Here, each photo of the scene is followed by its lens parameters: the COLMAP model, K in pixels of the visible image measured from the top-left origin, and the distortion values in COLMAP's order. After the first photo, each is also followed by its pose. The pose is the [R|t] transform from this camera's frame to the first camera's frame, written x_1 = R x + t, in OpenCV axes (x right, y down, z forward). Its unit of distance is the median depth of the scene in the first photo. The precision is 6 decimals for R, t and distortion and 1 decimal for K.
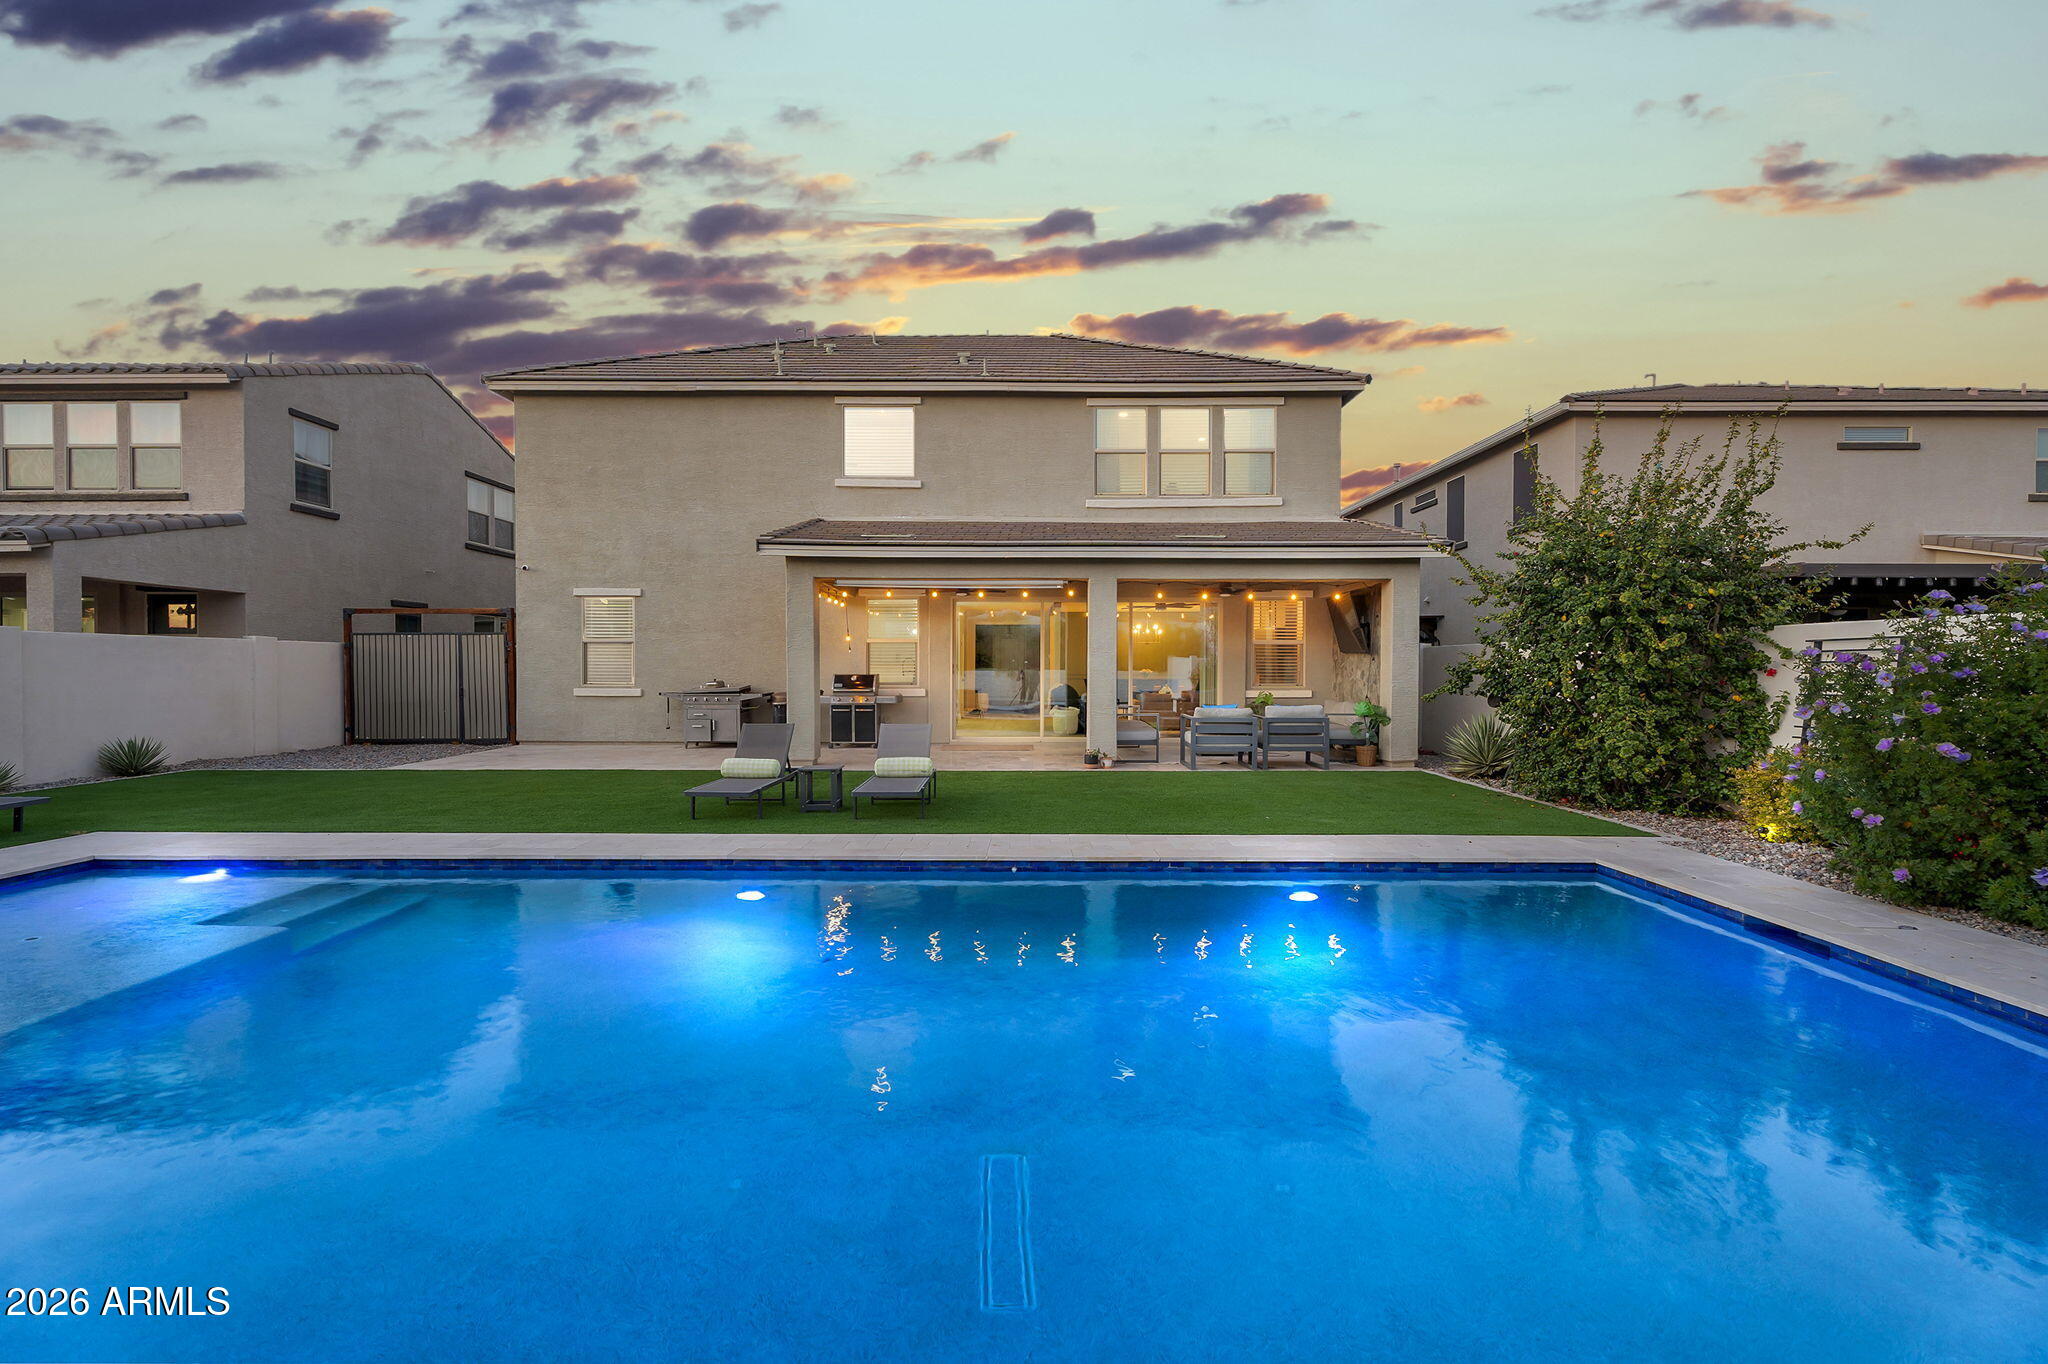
lens RADIAL K [[920.6, 0, 1015.8], [0, 920.6, 672.7], [0, 0, 1]] dist [0.003202, 0.000234]
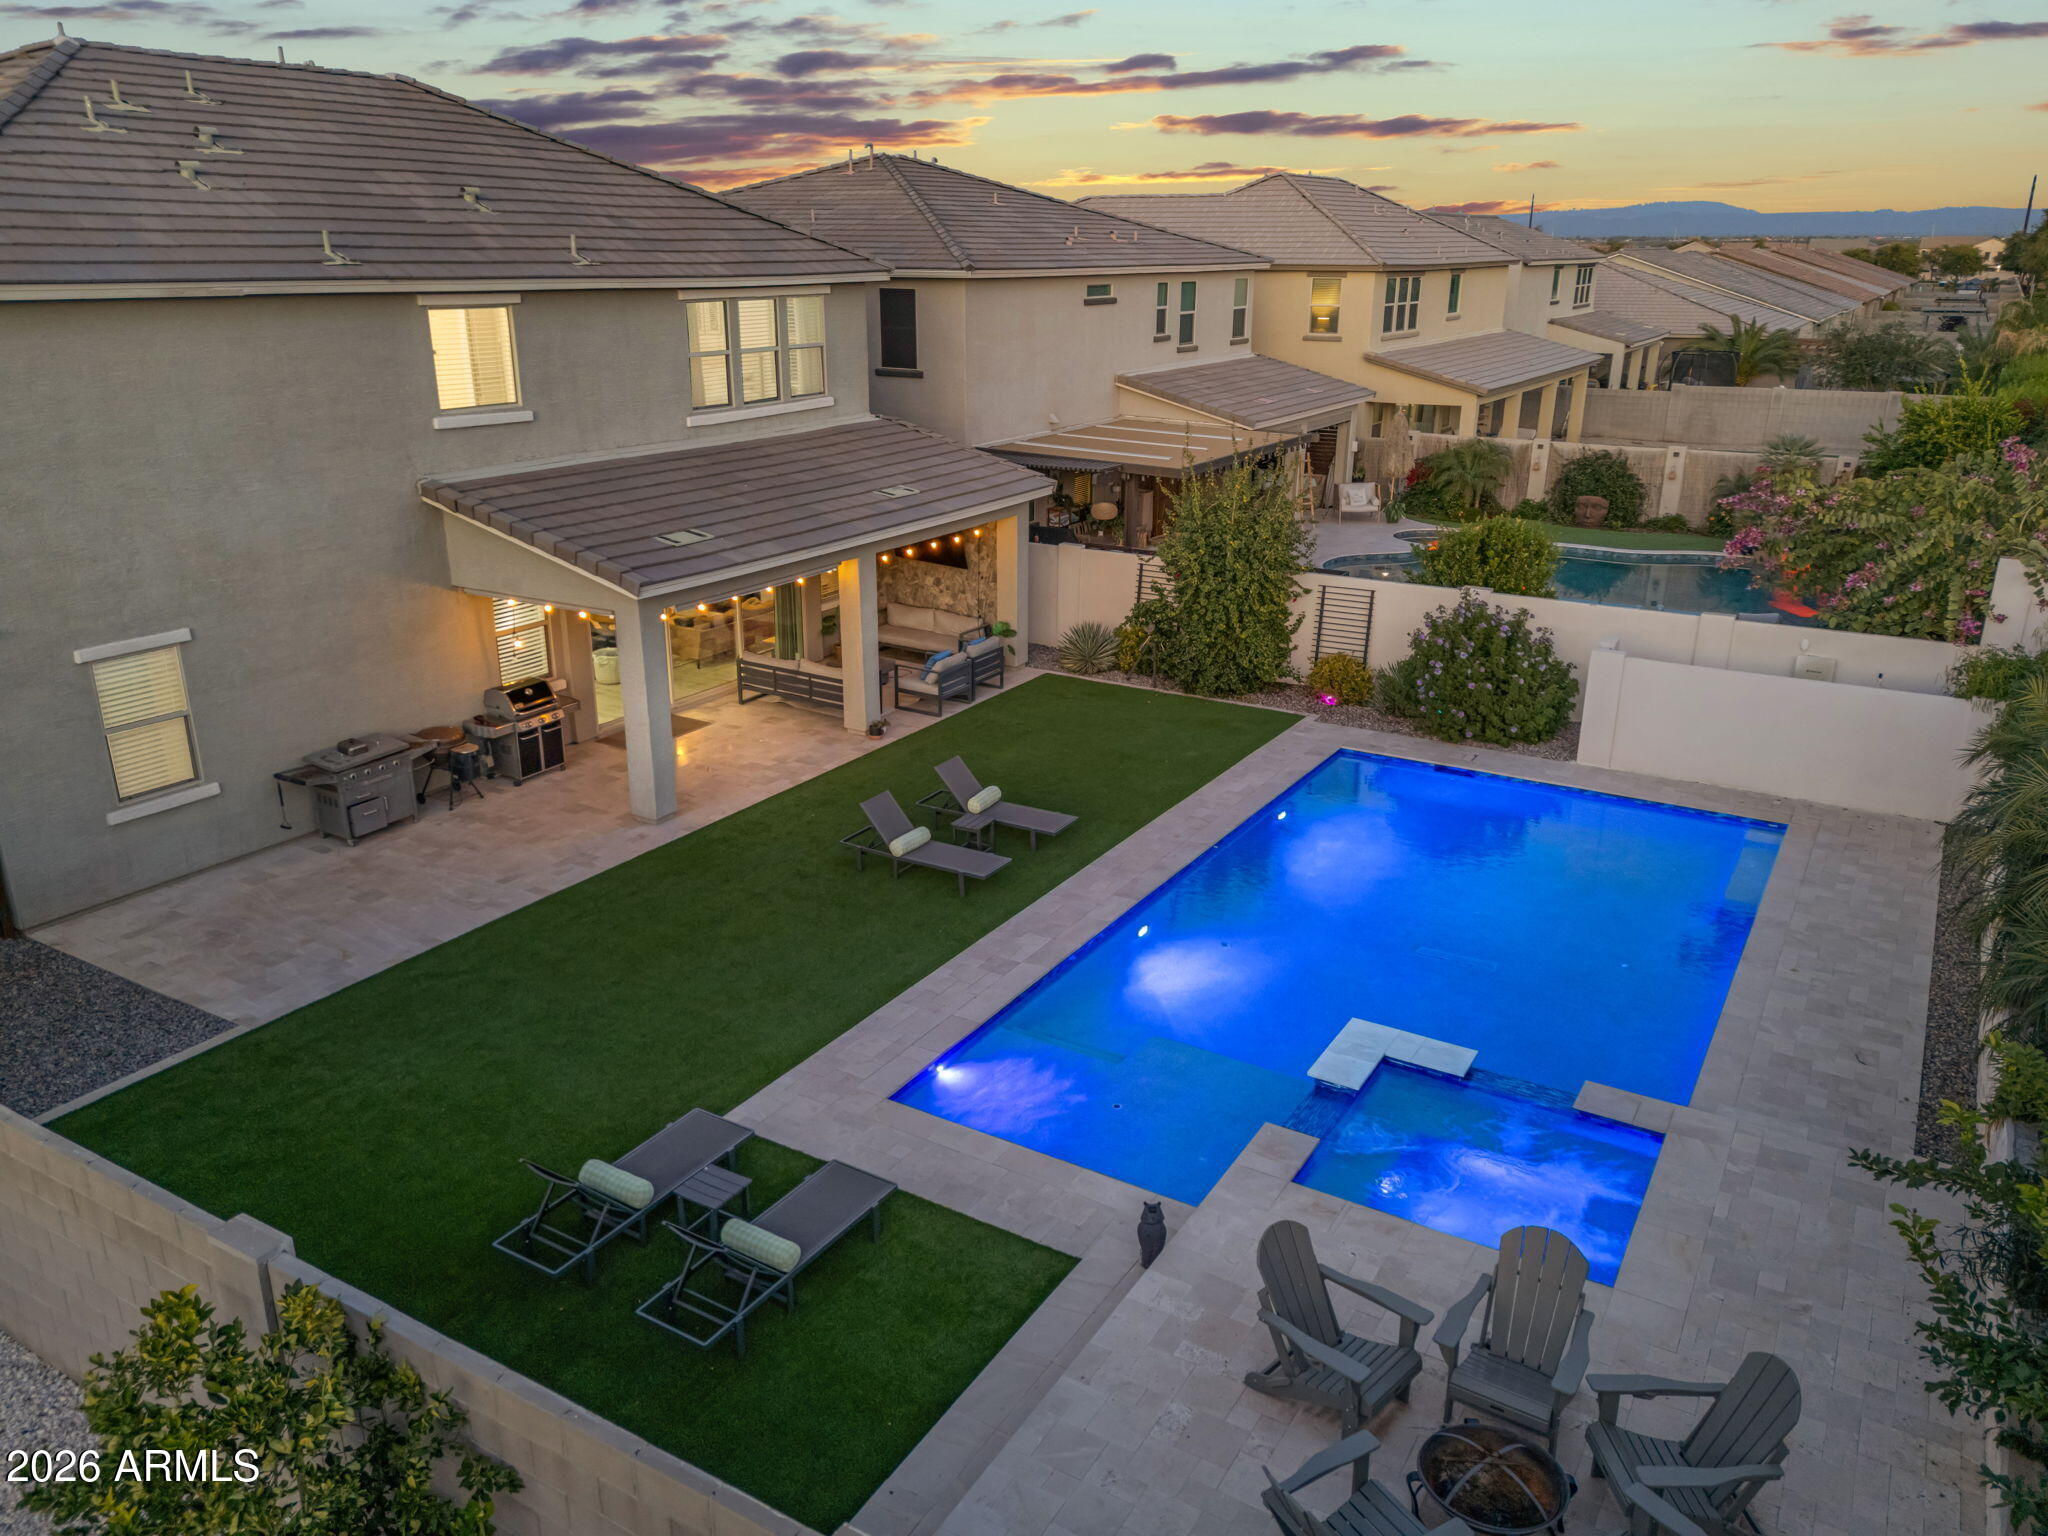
lens RADIAL K [[1503.1, 0, 1024.0], [0, 1503.1, 768.0], [0, 0, 1]] dist [0.036426, 0.002417]
pose [[0.510613, -0.284949, 0.811220, -0.976534], [-0.002549, 0.942981, 0.332836, -0.344041], [-0.859807, -0.172019, 0.480772, 0.012233]]
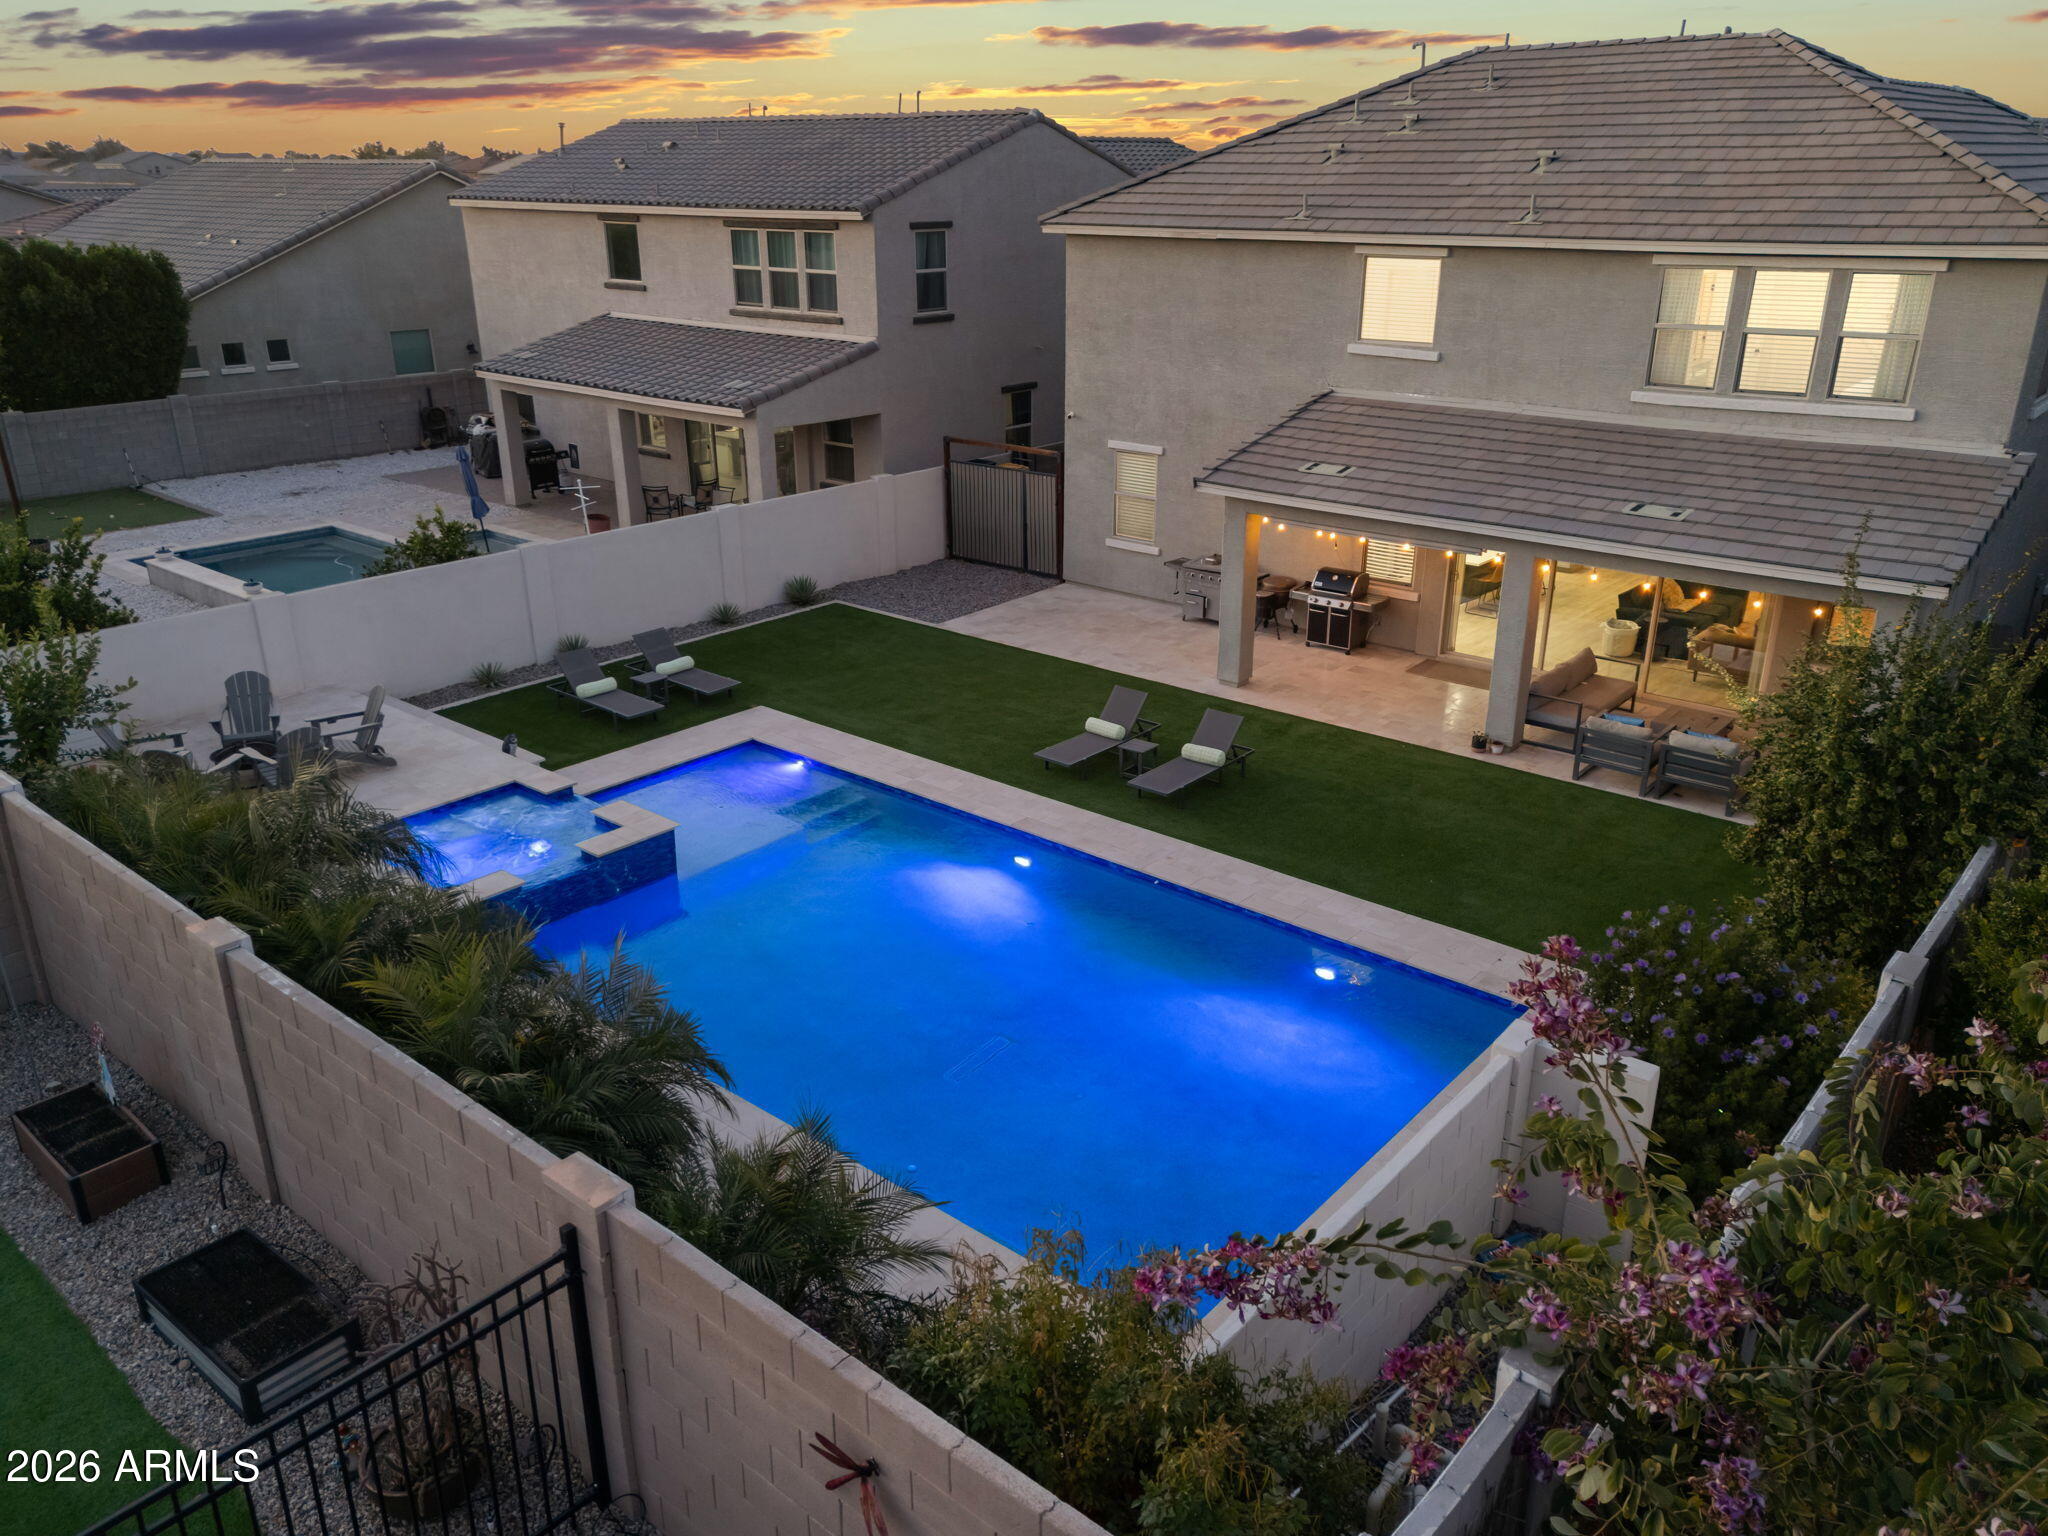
lens RADIAL K [[1503.1, 0, 1024.0], [0, 1503.1, 768.0], [0, 0, 1]] dist [0.036426, 0.002417]
pose [[0.769601, 0.227506, -0.596620, 0.521444], [0.002896, 0.933118, 0.359558, -0.352385], [0.638518, -0.278444, 0.717470, -0.351943]]
